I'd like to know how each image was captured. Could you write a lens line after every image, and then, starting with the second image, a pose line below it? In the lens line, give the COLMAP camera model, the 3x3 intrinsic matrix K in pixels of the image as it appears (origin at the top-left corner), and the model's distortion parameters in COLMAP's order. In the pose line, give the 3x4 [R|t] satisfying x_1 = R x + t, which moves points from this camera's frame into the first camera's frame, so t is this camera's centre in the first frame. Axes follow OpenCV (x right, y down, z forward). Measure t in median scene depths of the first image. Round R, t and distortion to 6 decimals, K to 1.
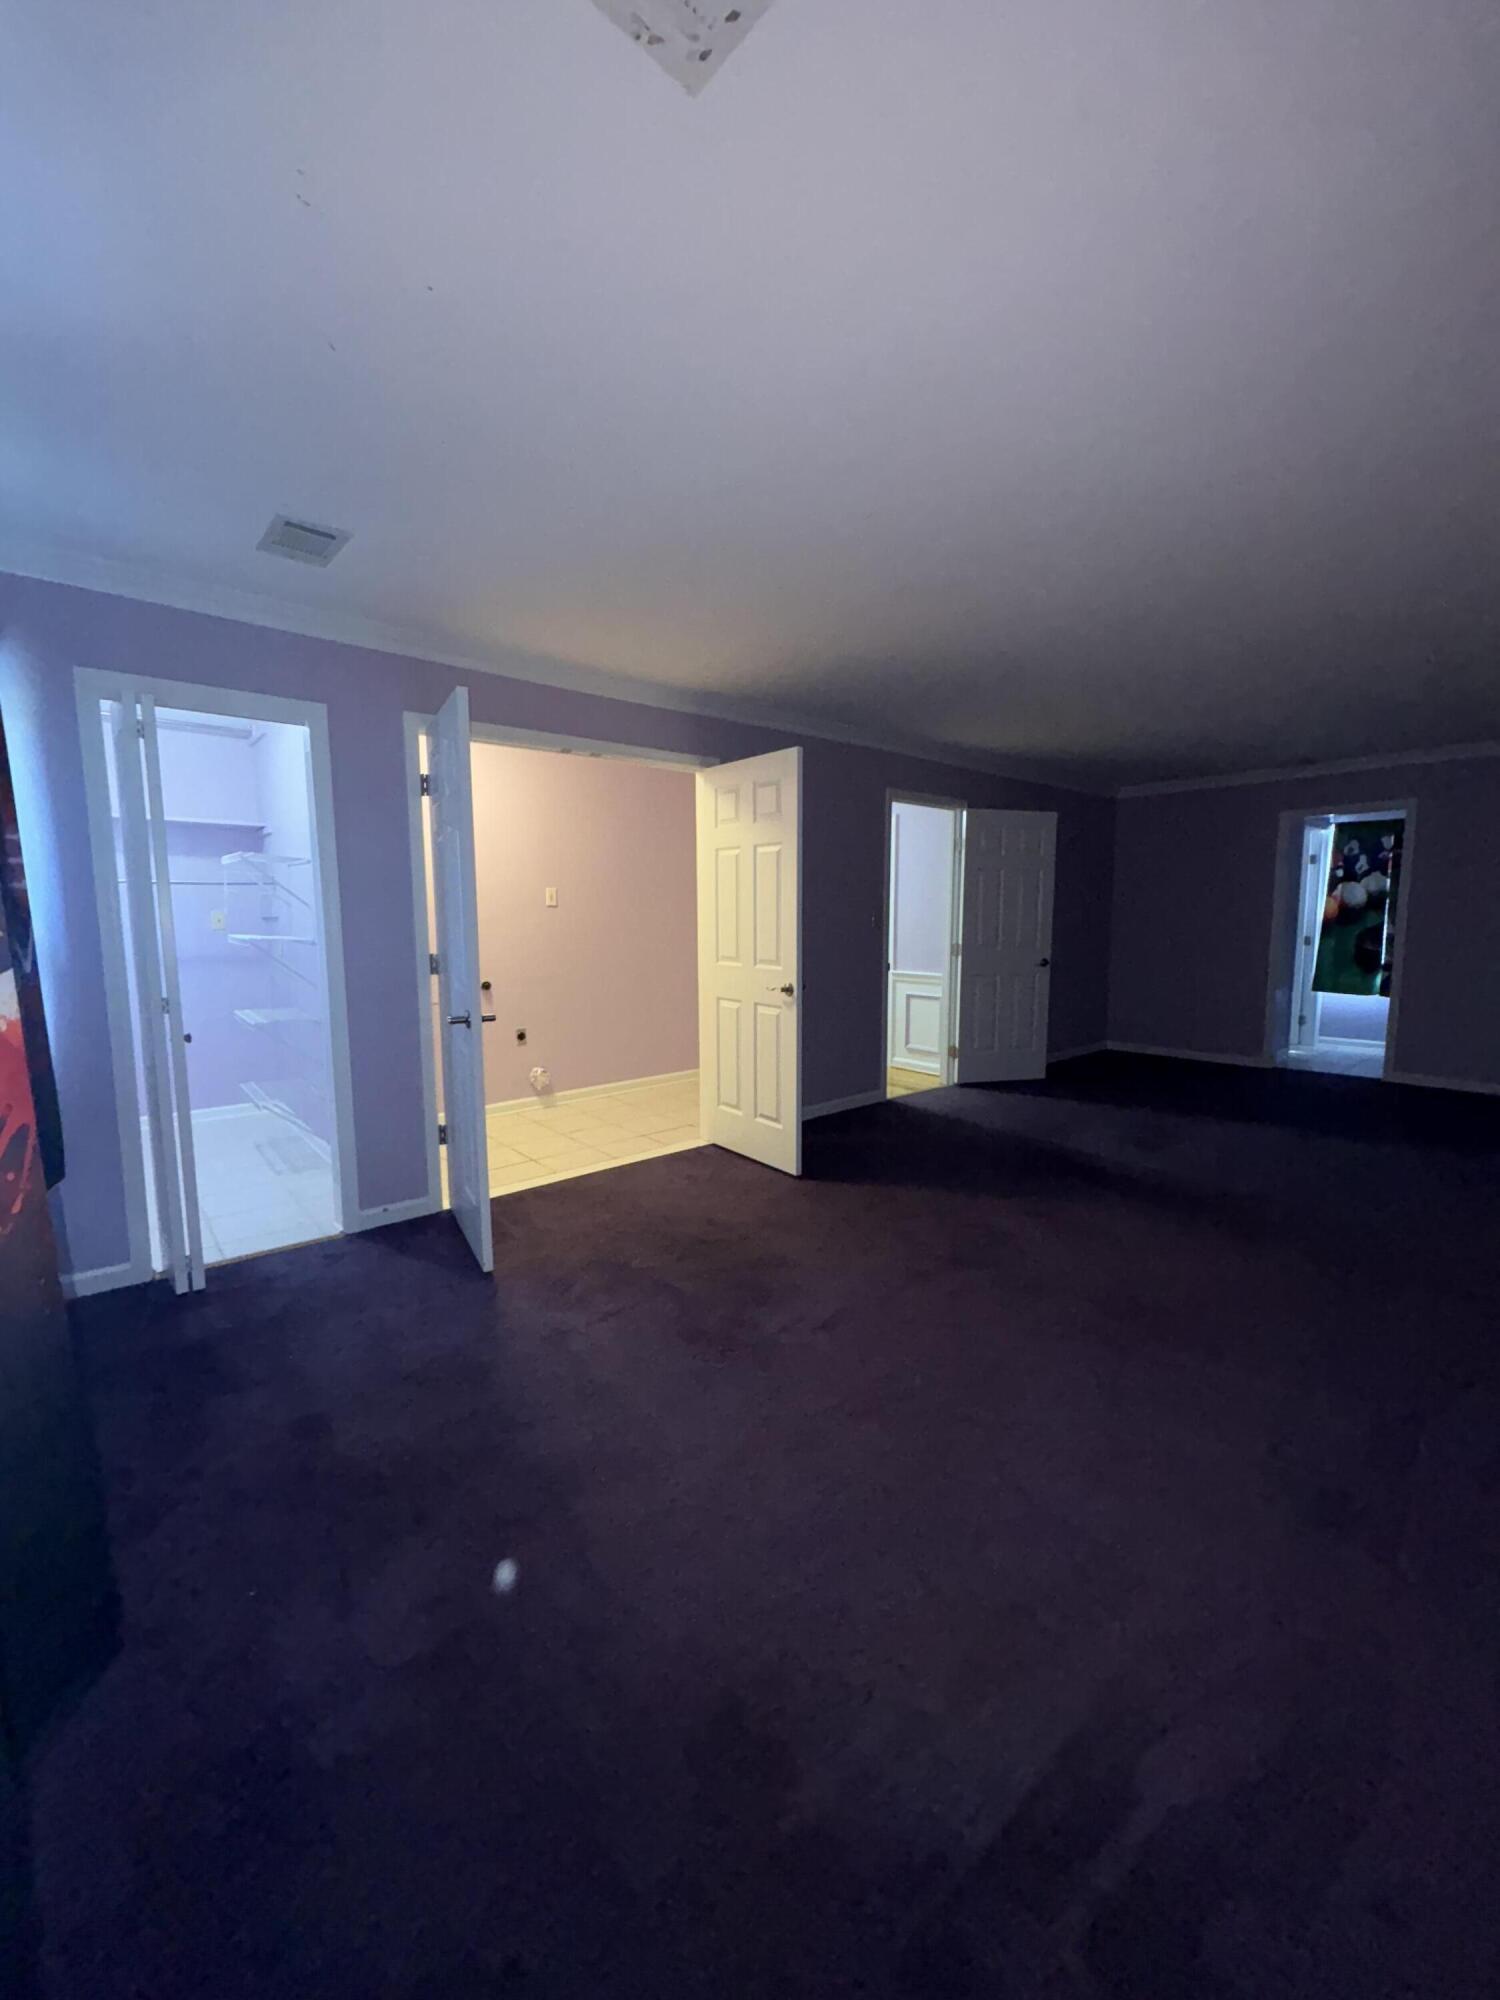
lens RADIAL K [[795.9, 0, 759.4], [0, 795.9, 1003.1], [0, 0, 1]] dist [0.000760, -0.000083]
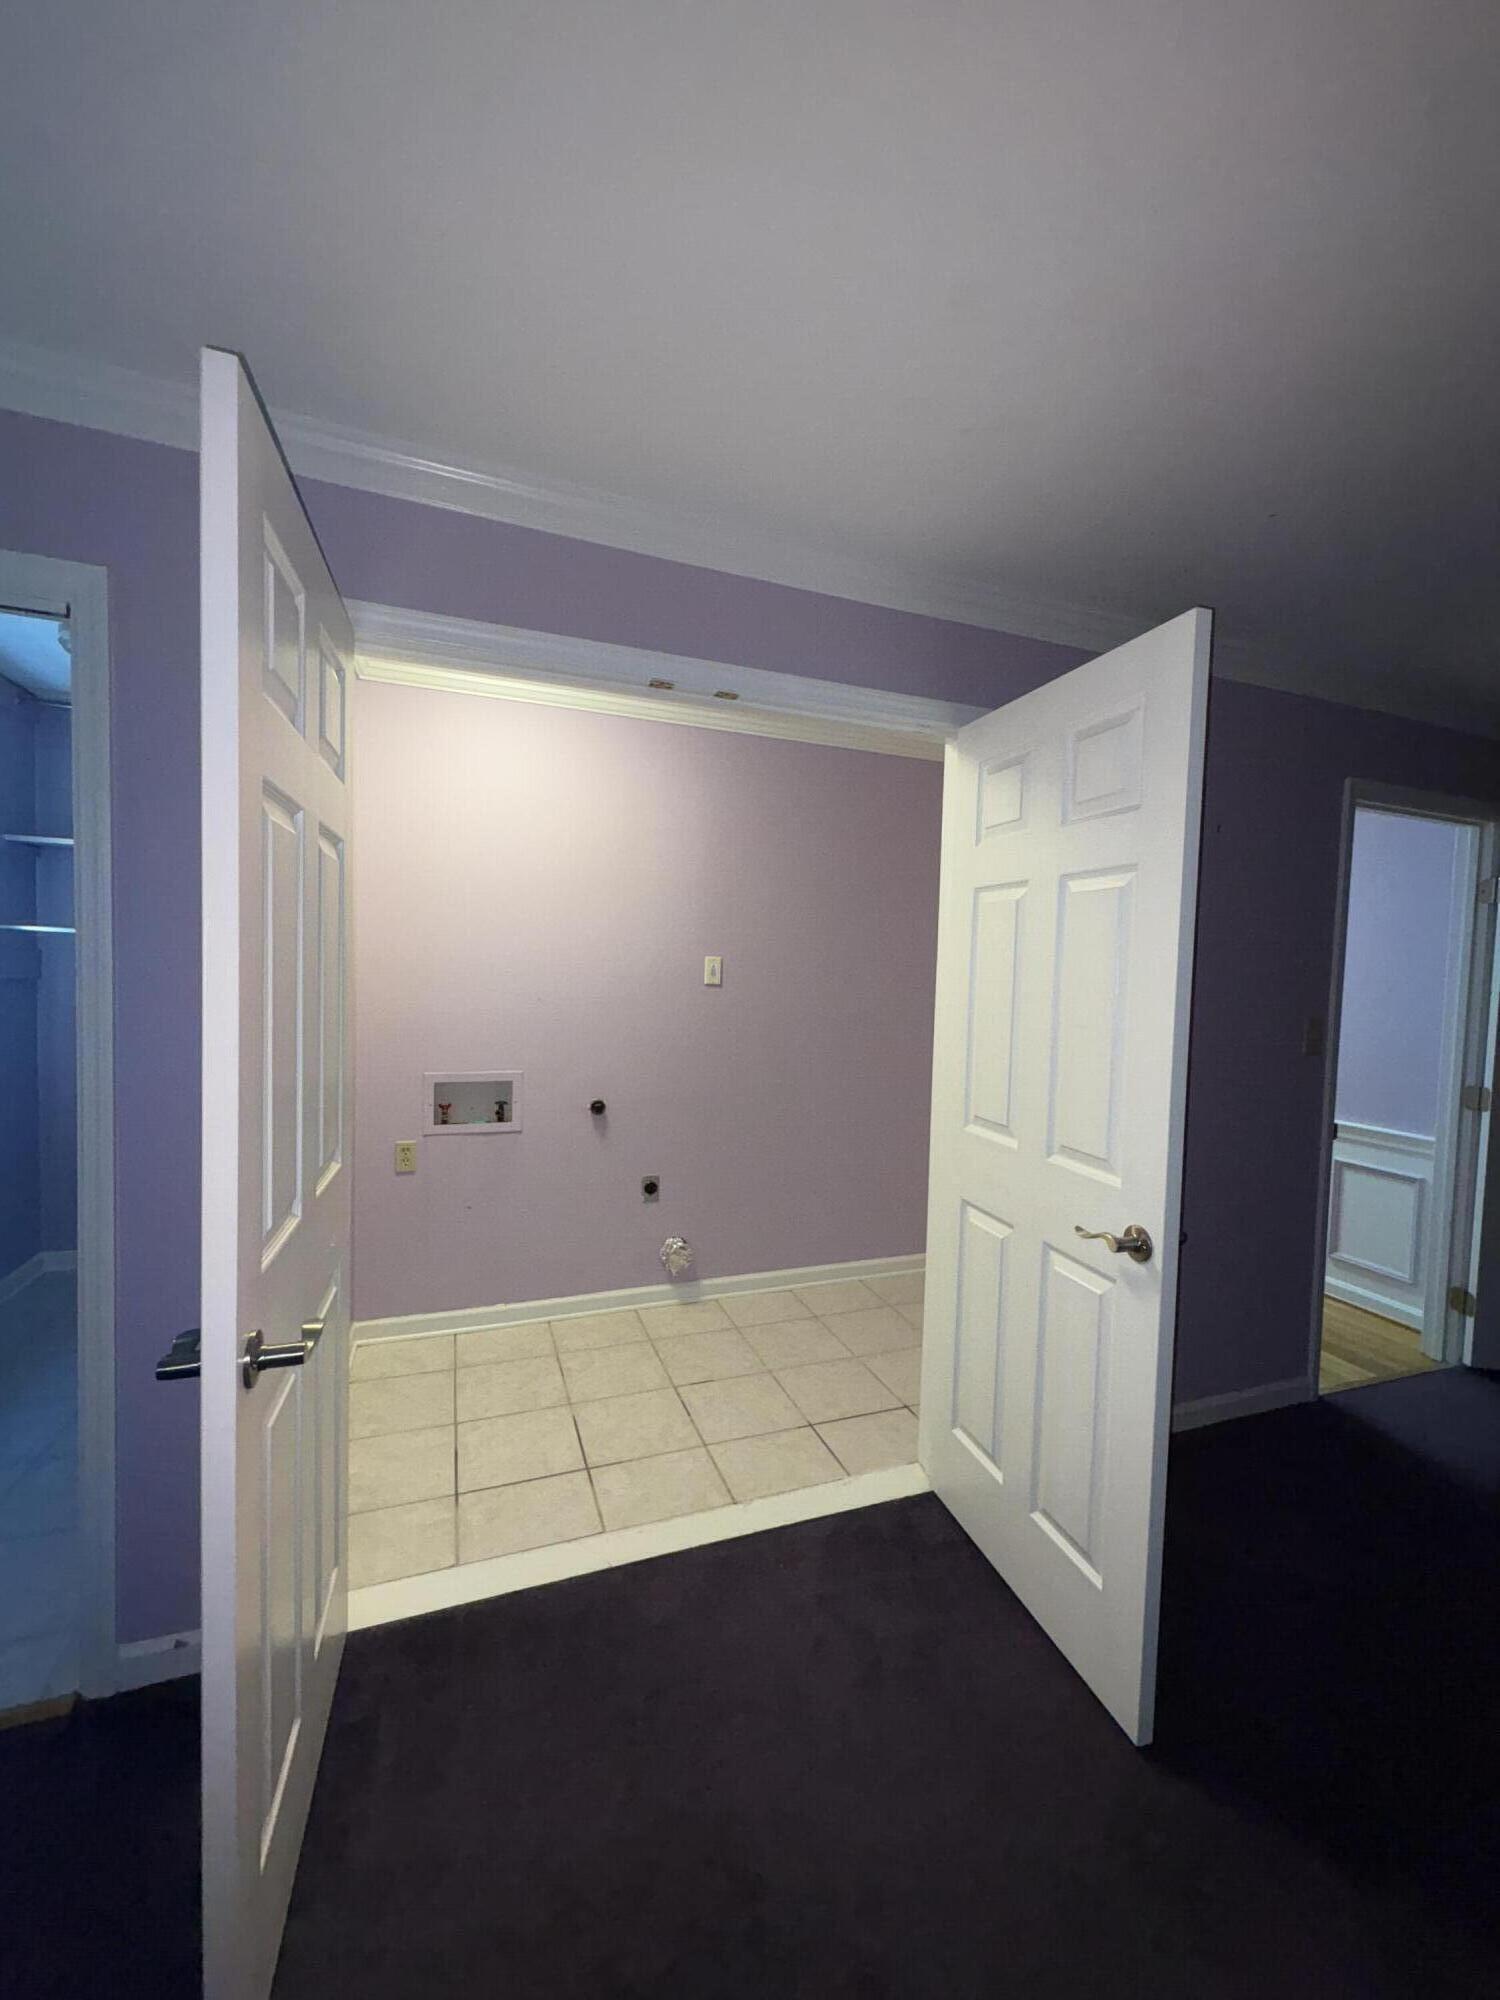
lens RADIAL K [[795.9, 0, 759.4], [0, 795.9, 1003.1], [0, 0, 1]] dist [0.000760, -0.000083]
pose [[0.936398, 0.046693, -0.347819, -0.005950], [-0.073621, 0.995192, -0.064604, -0.083230], [0.343130, 0.086102, 0.935333, 0.503831]]
